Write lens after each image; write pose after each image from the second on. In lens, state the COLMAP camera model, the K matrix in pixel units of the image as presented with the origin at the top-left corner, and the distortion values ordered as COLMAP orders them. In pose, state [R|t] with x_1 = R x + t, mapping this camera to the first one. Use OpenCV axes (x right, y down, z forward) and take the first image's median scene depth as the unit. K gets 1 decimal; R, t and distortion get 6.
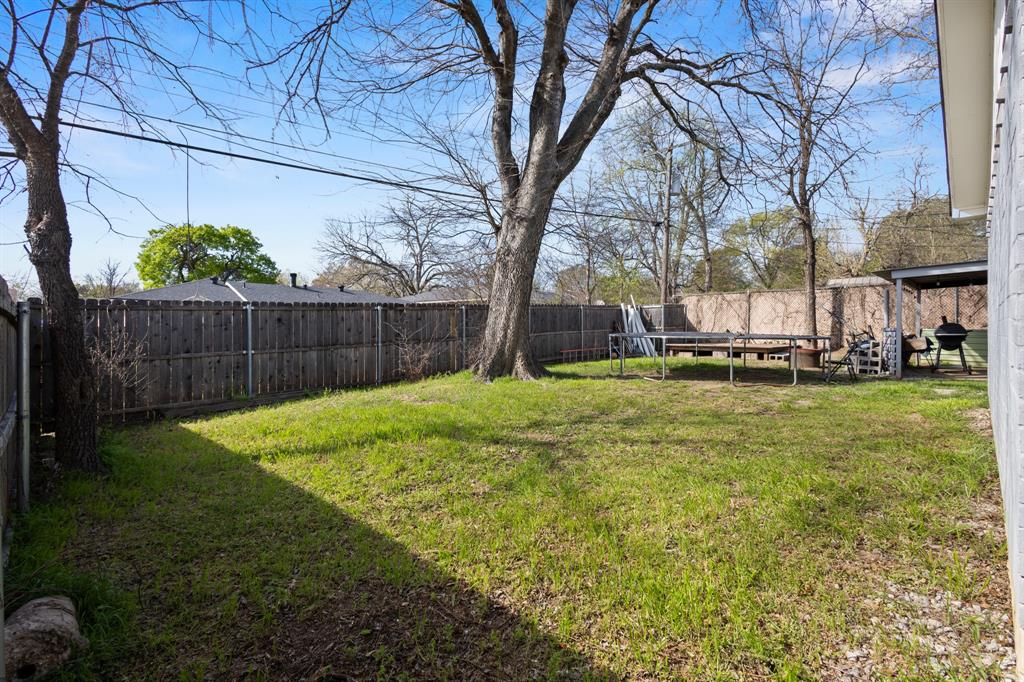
lens RADIAL K [[466.2, 0, 513.9], [0, 466.2, 338.0], [0, 0, 1]] dist [0.001534, -0.000164]
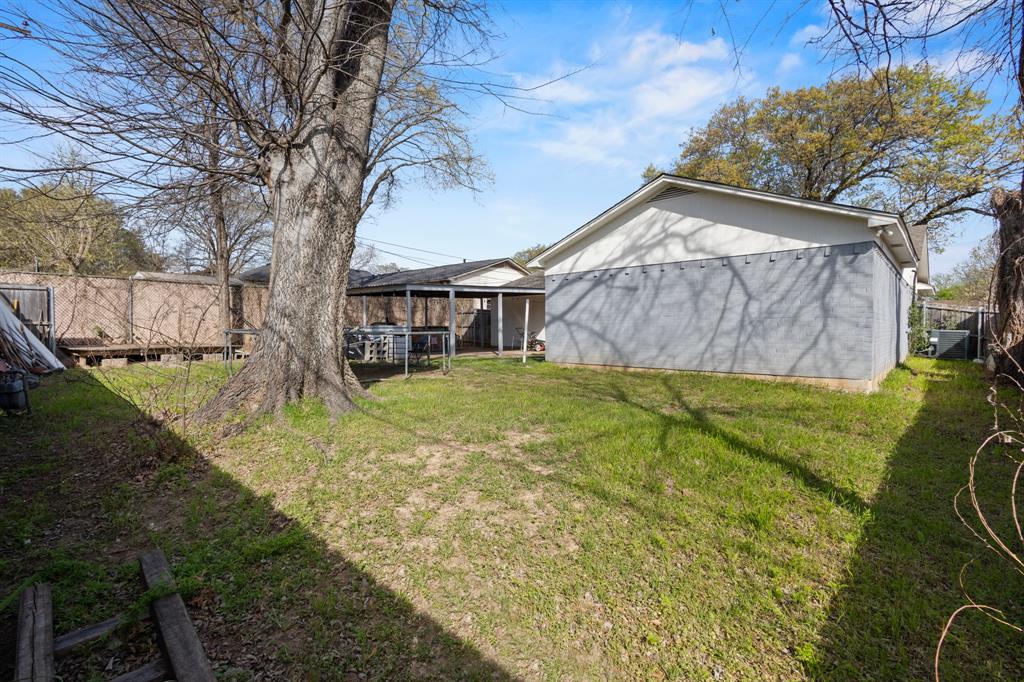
lens RADIAL K [[466.2, 0, 513.4], [0, 466.2, 339.7], [0, 0, 1]] dist [0.001534, -0.000164]
pose [[0.067206, -0.022392, 0.997488, -0.580256], [0.014338, 0.999667, 0.021475, -0.006192], [-0.997636, 0.012859, 0.067505, 0.687222]]
